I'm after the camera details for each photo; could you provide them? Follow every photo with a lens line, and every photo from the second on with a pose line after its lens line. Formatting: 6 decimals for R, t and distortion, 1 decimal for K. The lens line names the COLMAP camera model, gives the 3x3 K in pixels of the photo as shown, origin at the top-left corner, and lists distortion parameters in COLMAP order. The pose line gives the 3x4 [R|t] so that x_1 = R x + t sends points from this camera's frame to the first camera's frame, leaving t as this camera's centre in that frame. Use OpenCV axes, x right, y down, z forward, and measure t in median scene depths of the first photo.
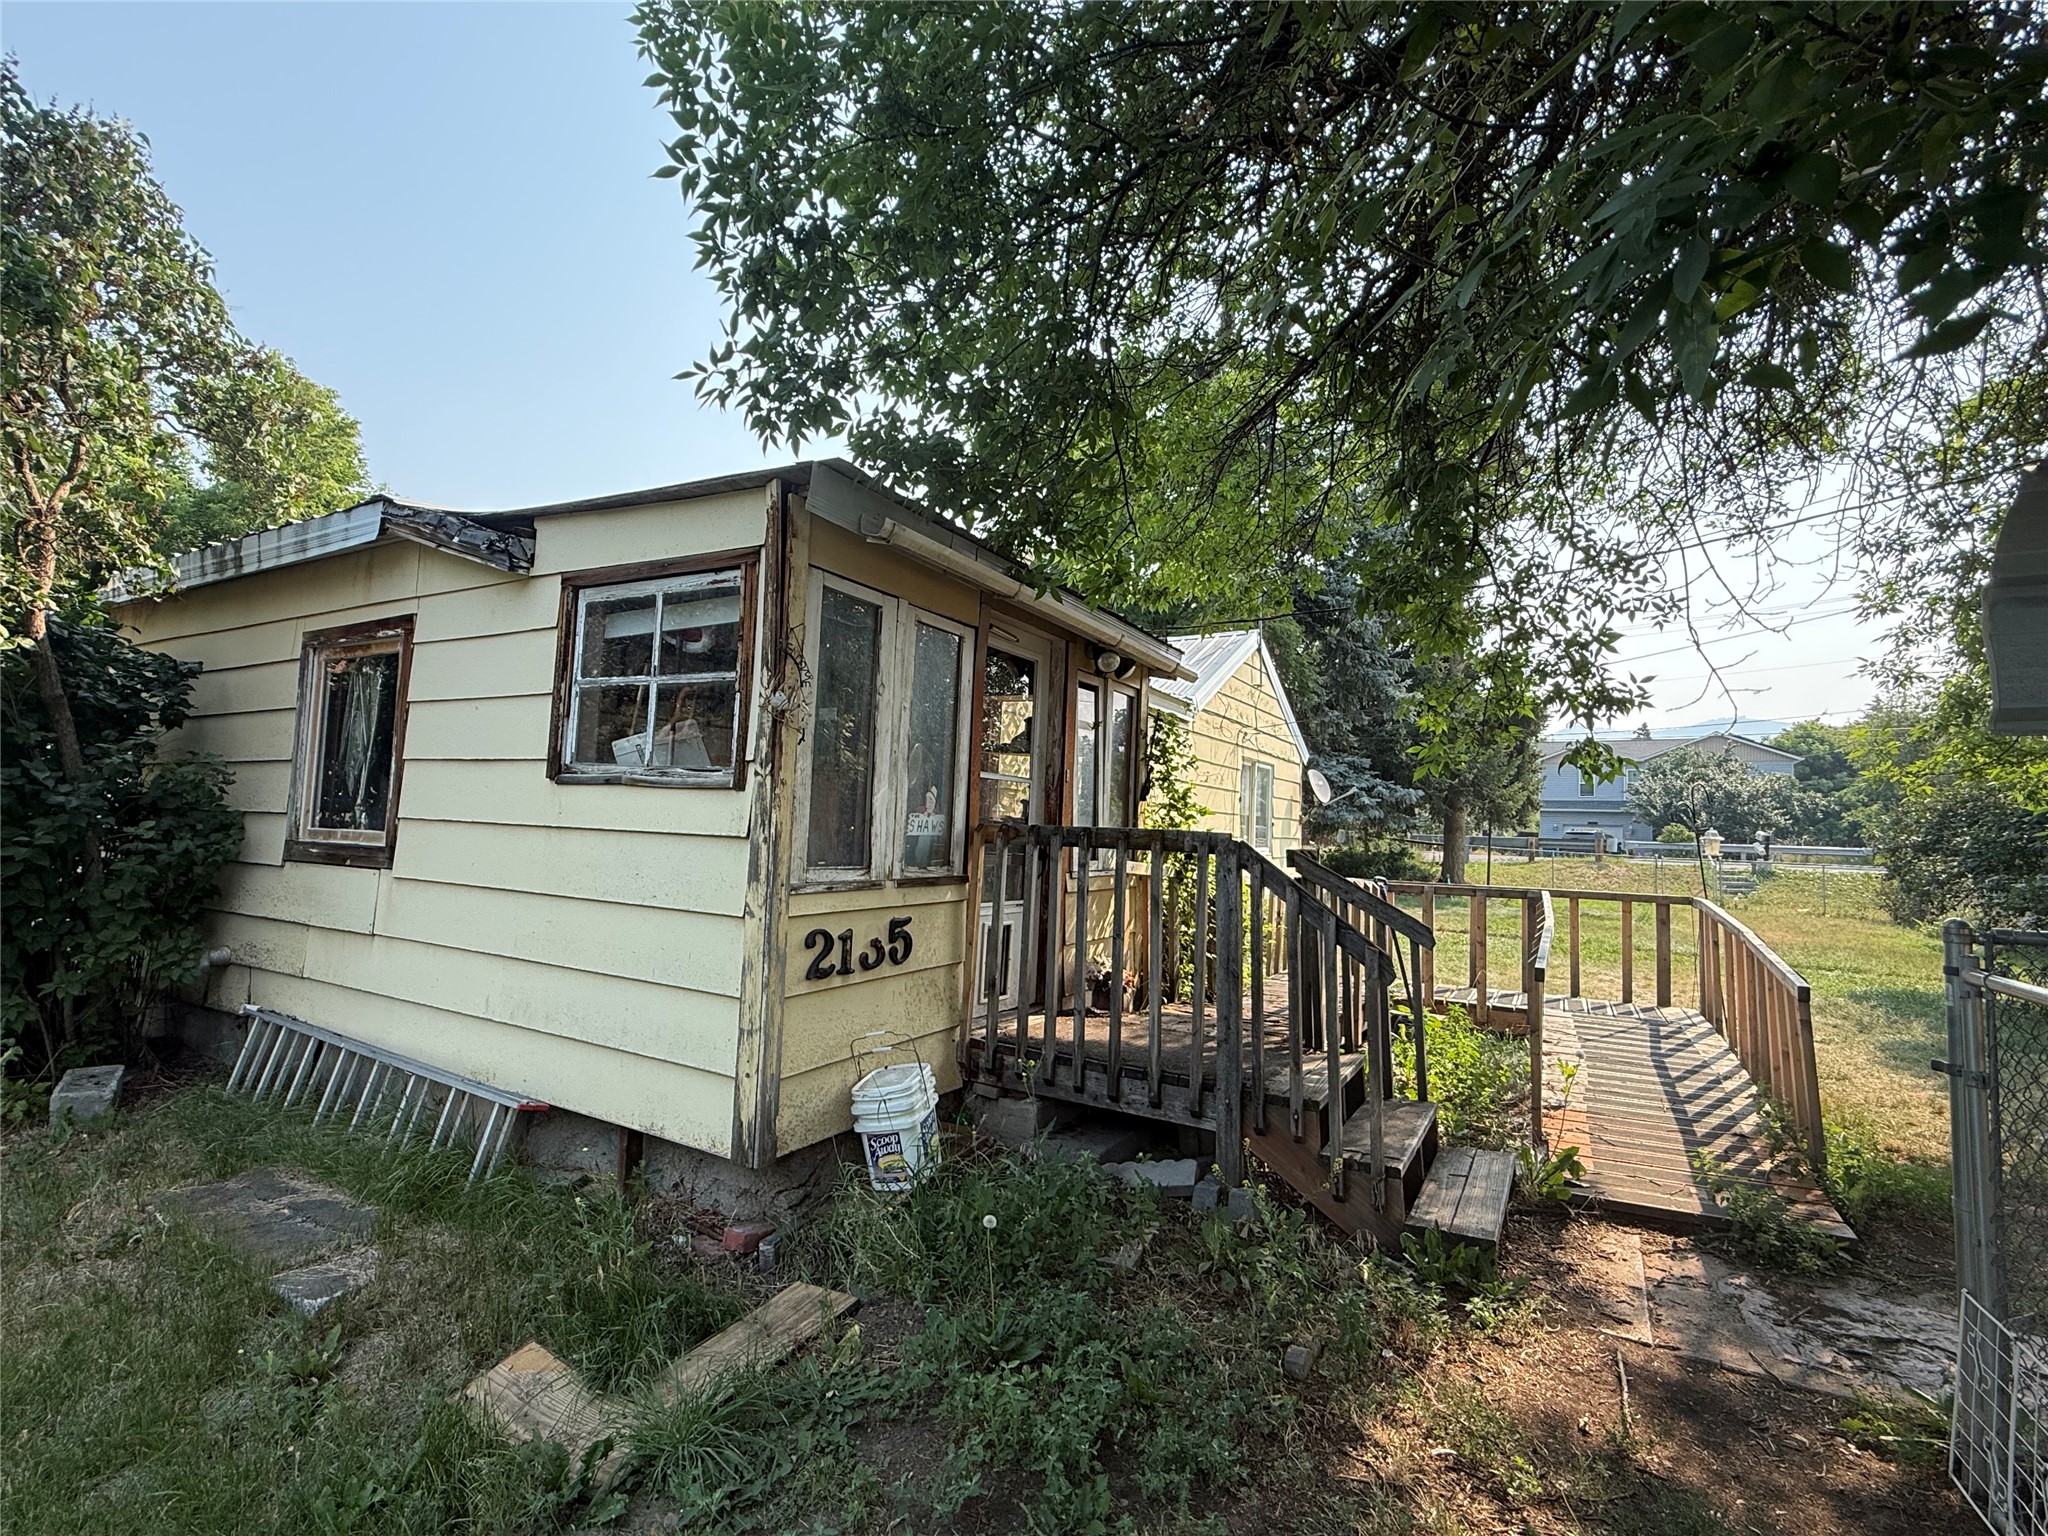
lens RADIAL K [[916.8, 0, 1024.0], [0, 916.8, 768.0], [0, 0, 1]] dist [0.001115, 0.000124]
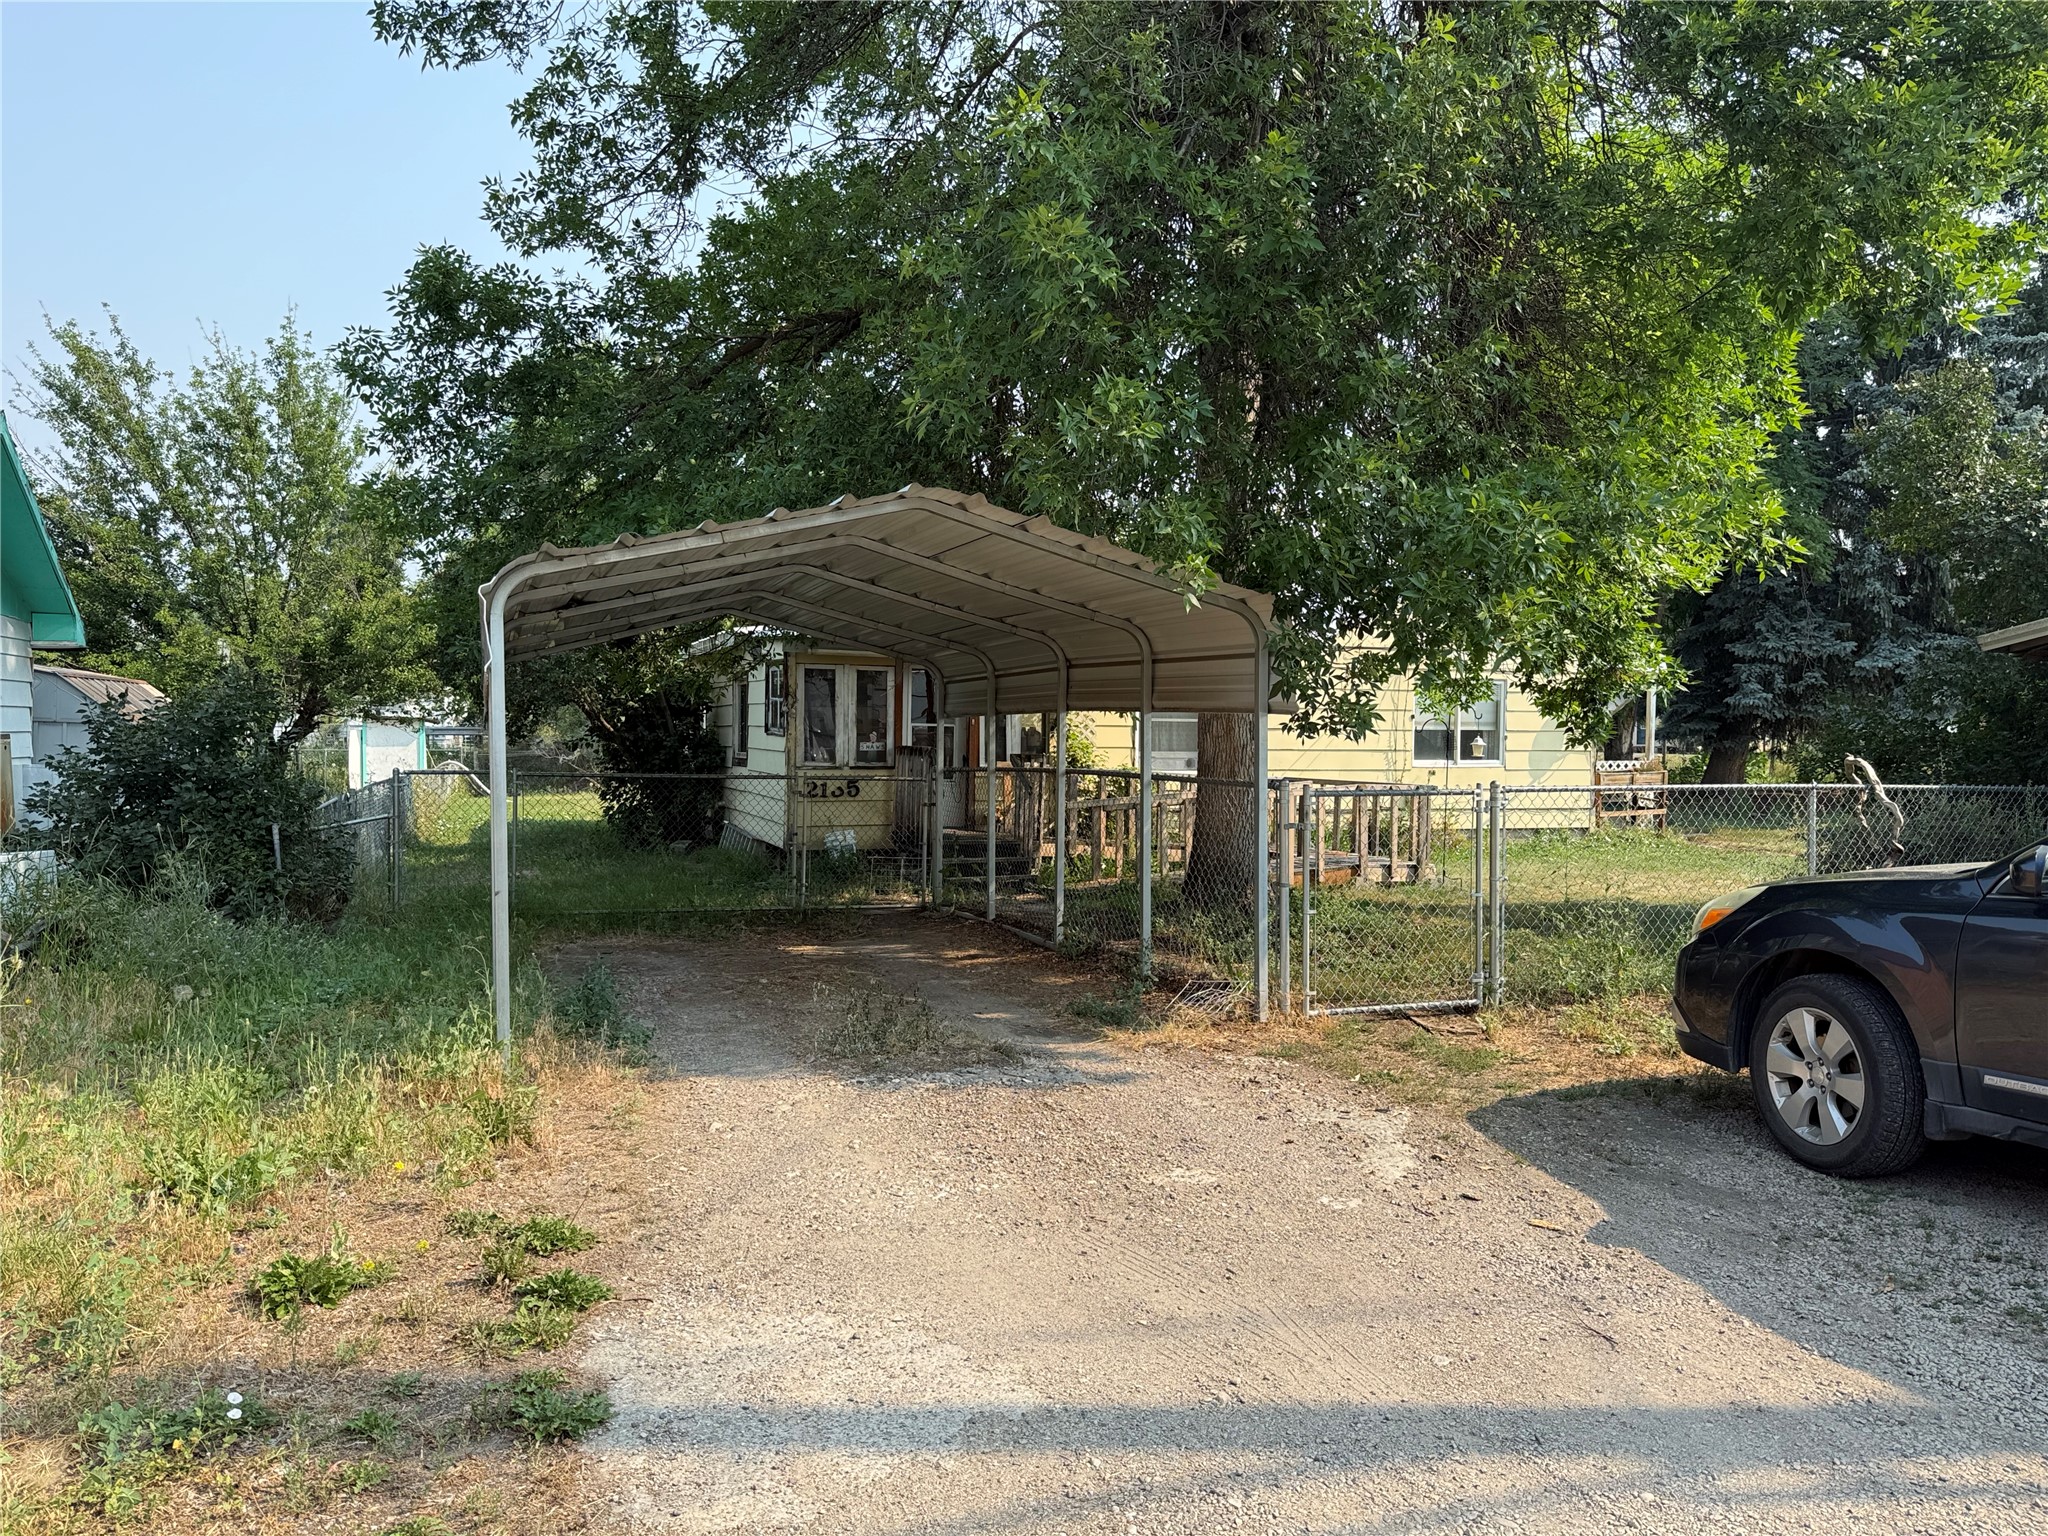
lens RADIAL K [[1437.4, 0, 1024.0], [0, 1437.4, 768.0], [0, 0, 1]] dist [0.152776, -0.265077]
pose [[0.774197, -0.013495, -0.632801, 3.248390], [0.067842, 0.995782, 0.061765, -0.115442], [0.629298, -0.090749, 0.771847, -2.186171]]
